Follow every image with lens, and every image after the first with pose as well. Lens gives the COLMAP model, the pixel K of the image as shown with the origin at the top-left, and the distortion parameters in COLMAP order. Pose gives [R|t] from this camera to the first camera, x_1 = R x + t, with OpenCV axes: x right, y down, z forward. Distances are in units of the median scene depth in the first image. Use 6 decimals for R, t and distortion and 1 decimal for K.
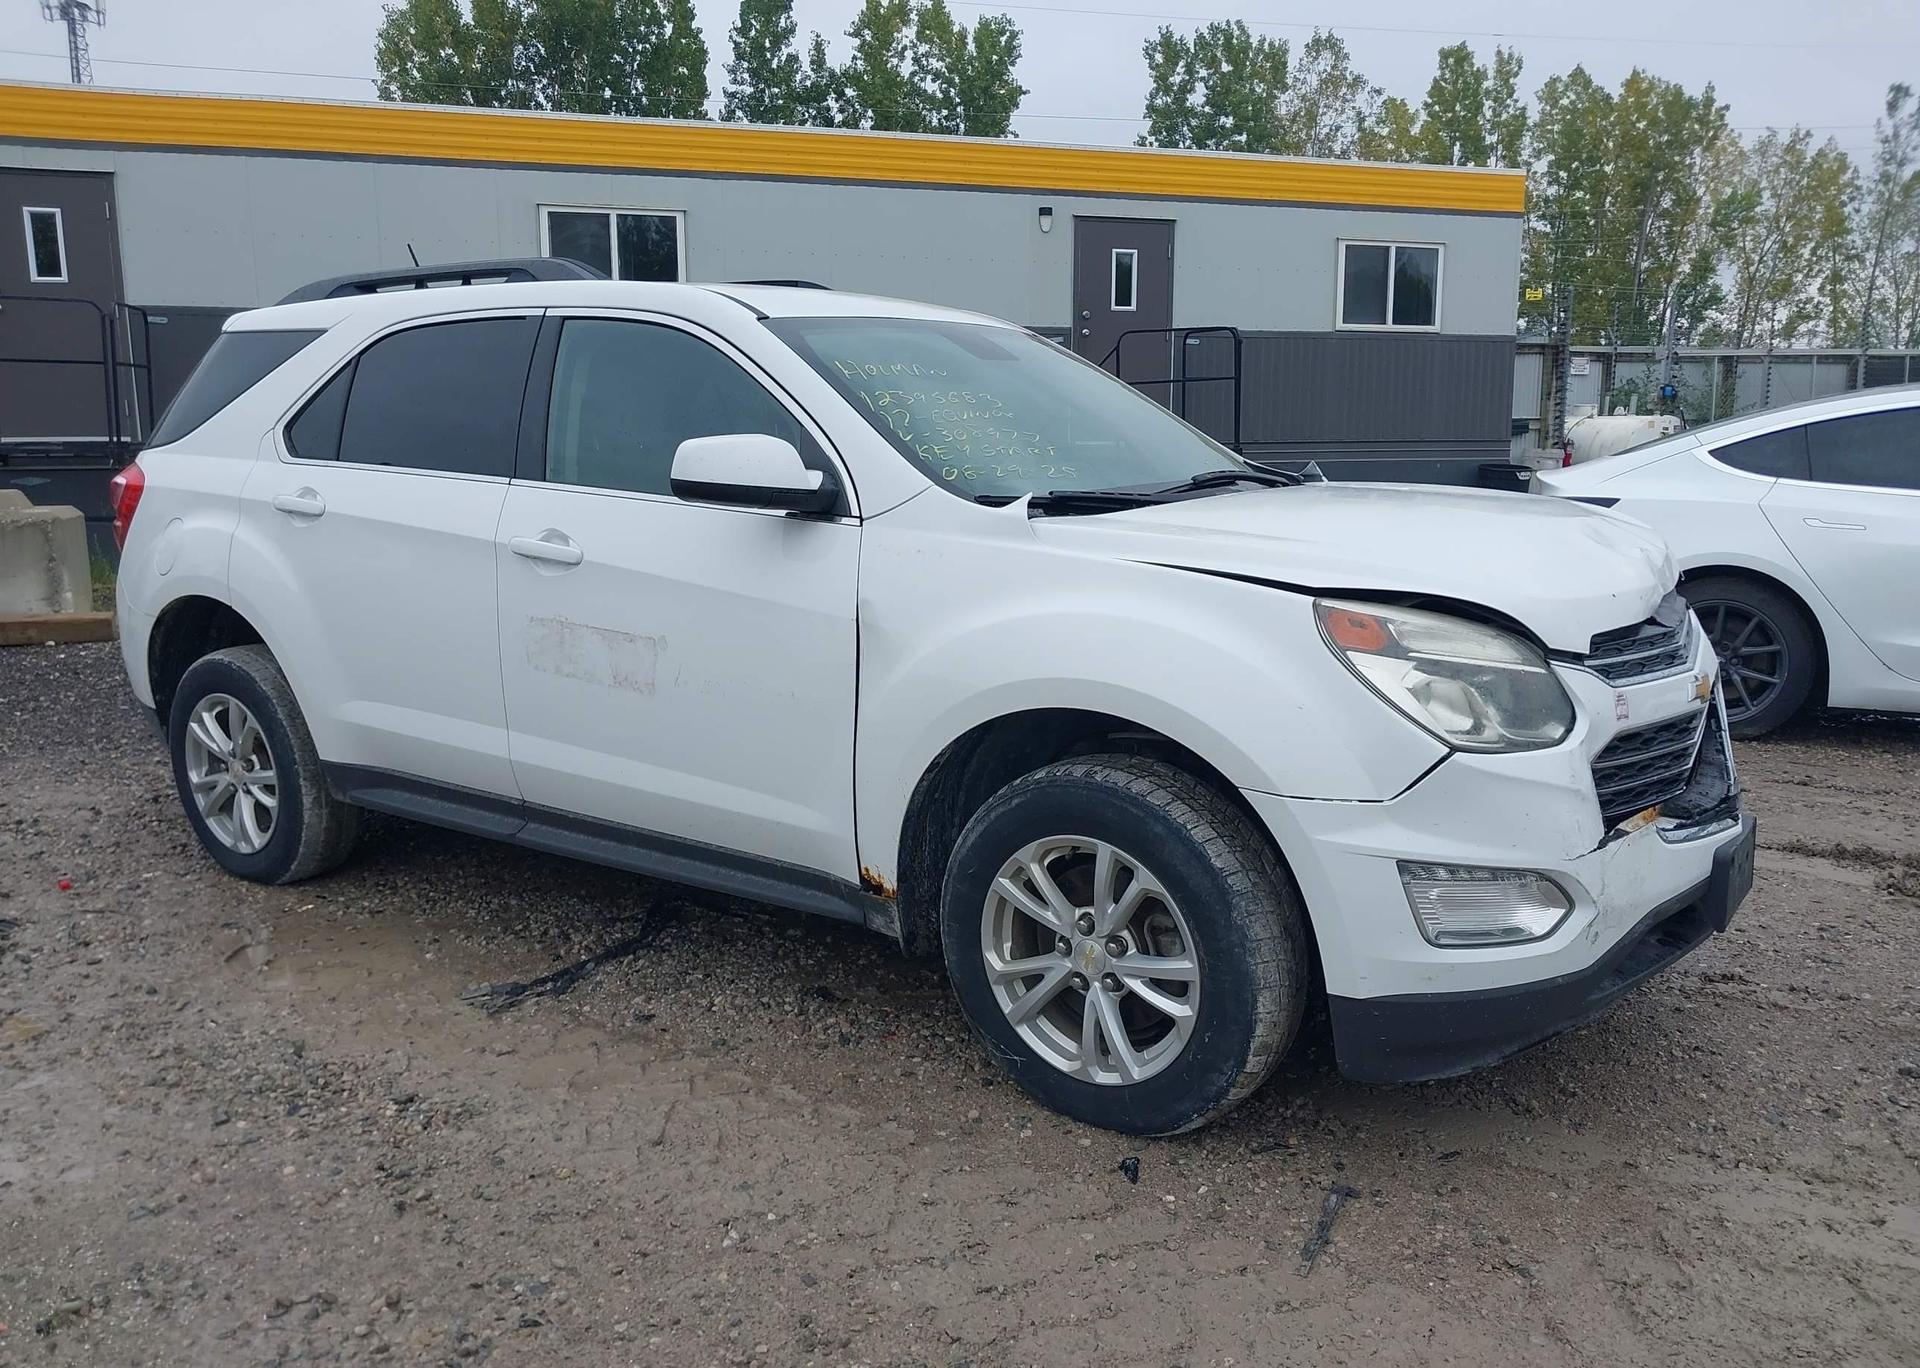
lens RADIAL K [[1507.5, 0, 960.0], [0, 1507.5, 684.0], [0, 0, 1]] dist [0.012779, -0.012336]
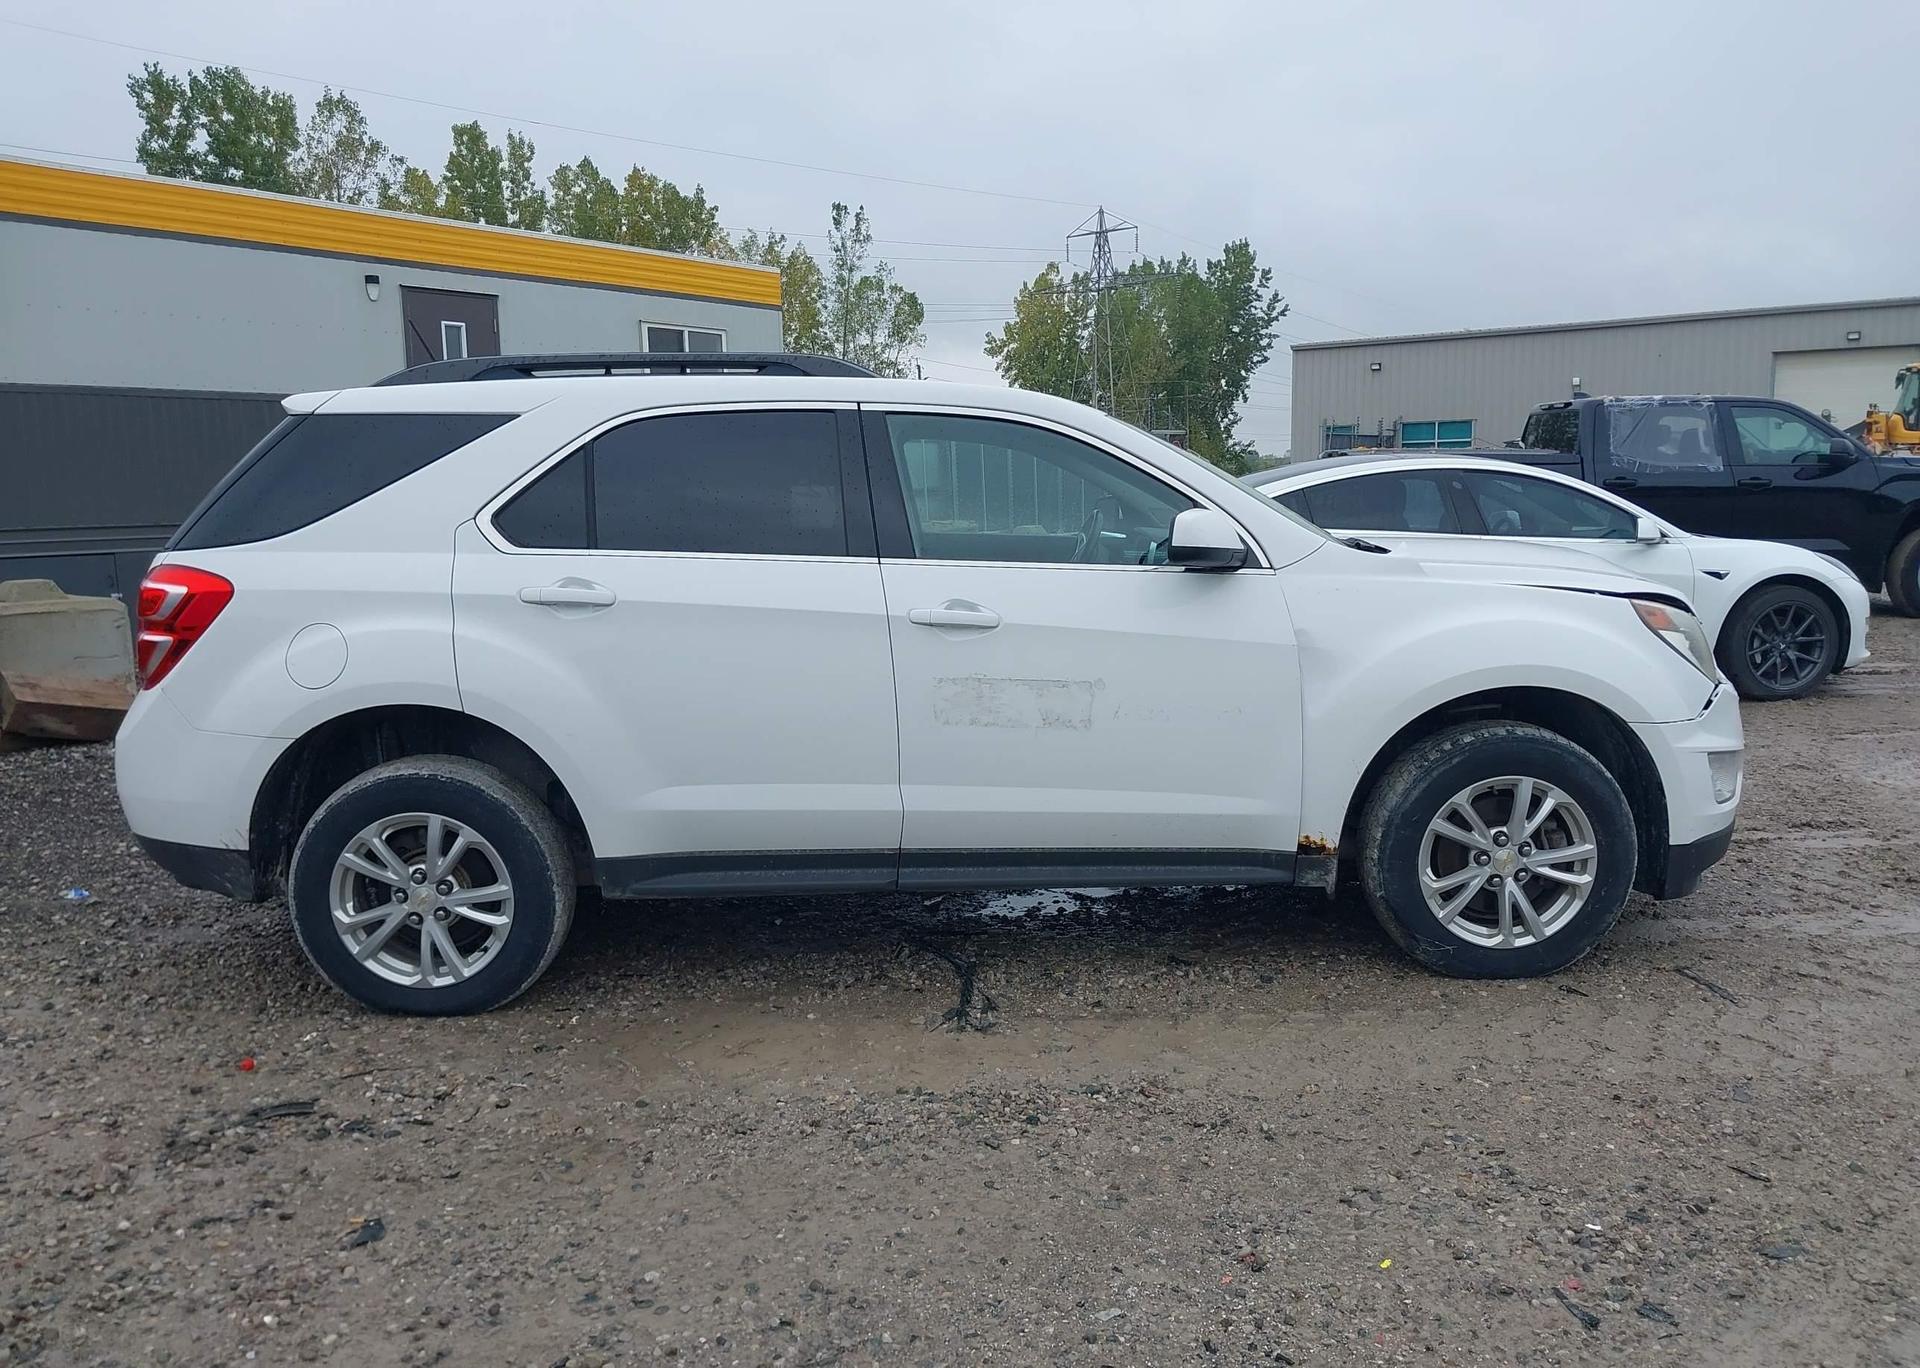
lens RADIAL K [[1512.8, 0, 960.0], [0, 1512.8, 684.0], [0, 0, 1]] dist [0.041875, -0.065155]
pose [[0.805604, -0.092348, 0.585213, -0.229974], [0.118618, 0.992918, -0.006604, -0.007698], [-0.580459, 0.074737, 0.810853, 0.020838]]
